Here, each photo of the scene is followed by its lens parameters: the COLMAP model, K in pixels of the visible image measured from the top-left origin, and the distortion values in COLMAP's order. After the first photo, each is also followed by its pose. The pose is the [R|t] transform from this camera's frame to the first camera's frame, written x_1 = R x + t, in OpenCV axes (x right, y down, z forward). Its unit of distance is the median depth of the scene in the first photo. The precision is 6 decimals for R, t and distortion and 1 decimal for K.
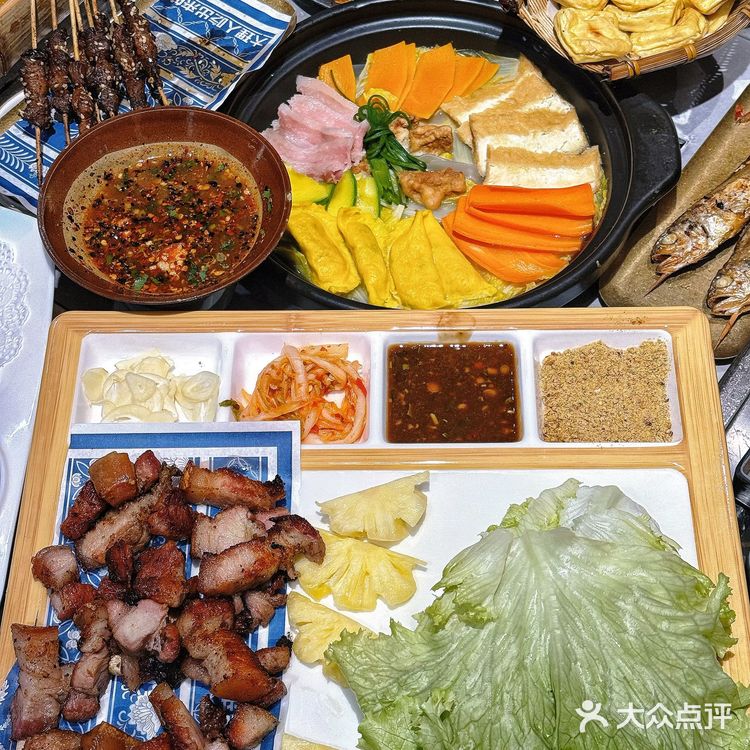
lens RADIAL K [[1415.4, 0, 375.6], [0, 1415.4, 372.4], [0, 0, 1]] dist [0.148988, 0.000000]
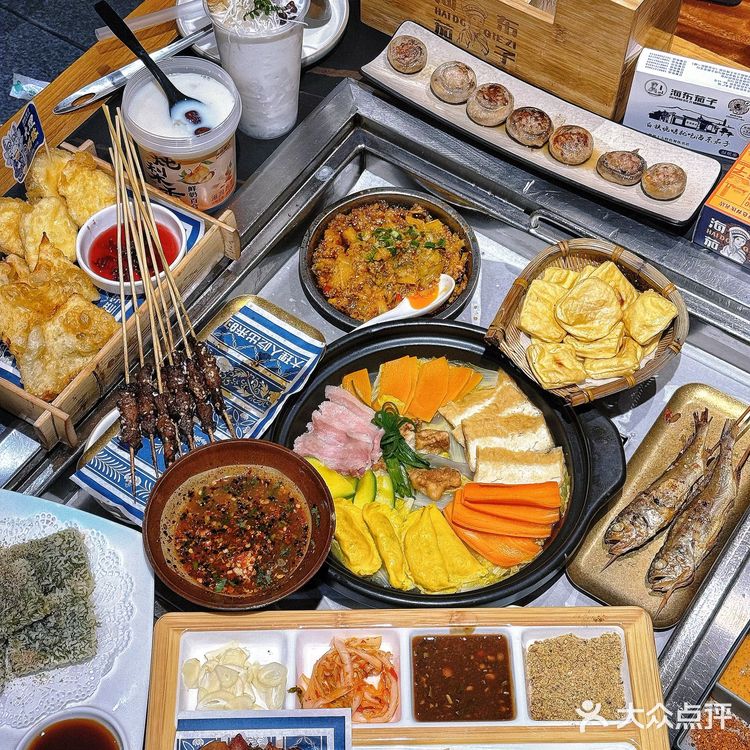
lens RADIAL K [[1415.4, 0, 372.8], [0, 1415.4, 373.6], [0, 0, 1]] dist [0.148988, 0.000000]
pose [[0.998944, -0.004979, 0.045675, -0.077616], [0.005718, 0.999855, -0.016059, -0.217428], [-0.045588, 0.016304, 0.998827, -0.293532]]
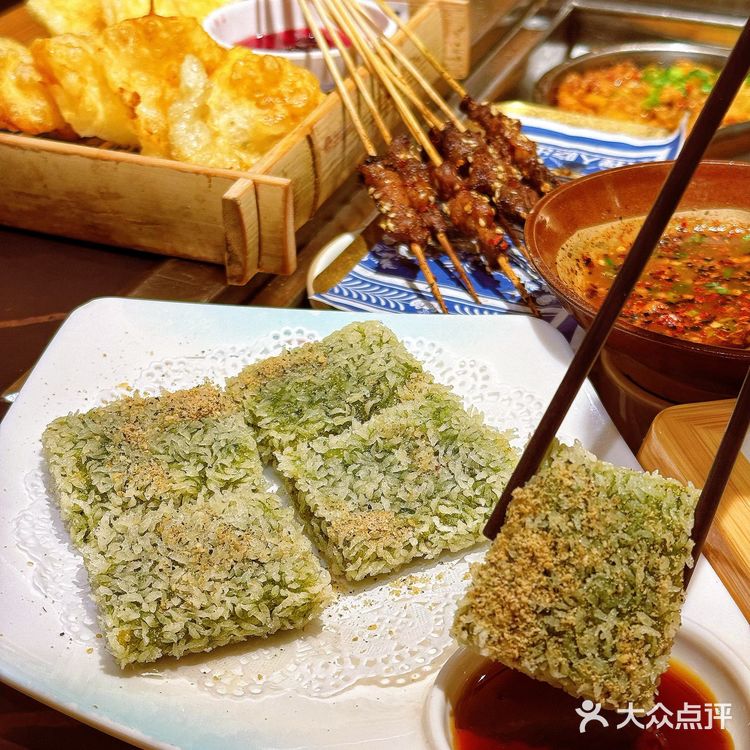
lens RADIAL K [[1415.4, 0, 374.4], [0, 1415.4, 375.4], [0, 0, 1]] dist [0.148988, 0.000000]
pose [[0.970653, -0.093046, 0.221754, -0.400648], [0.179521, 0.893915, -0.410716, 0.134666], [-0.160014, 0.438472, 0.884385, 0.479459]]
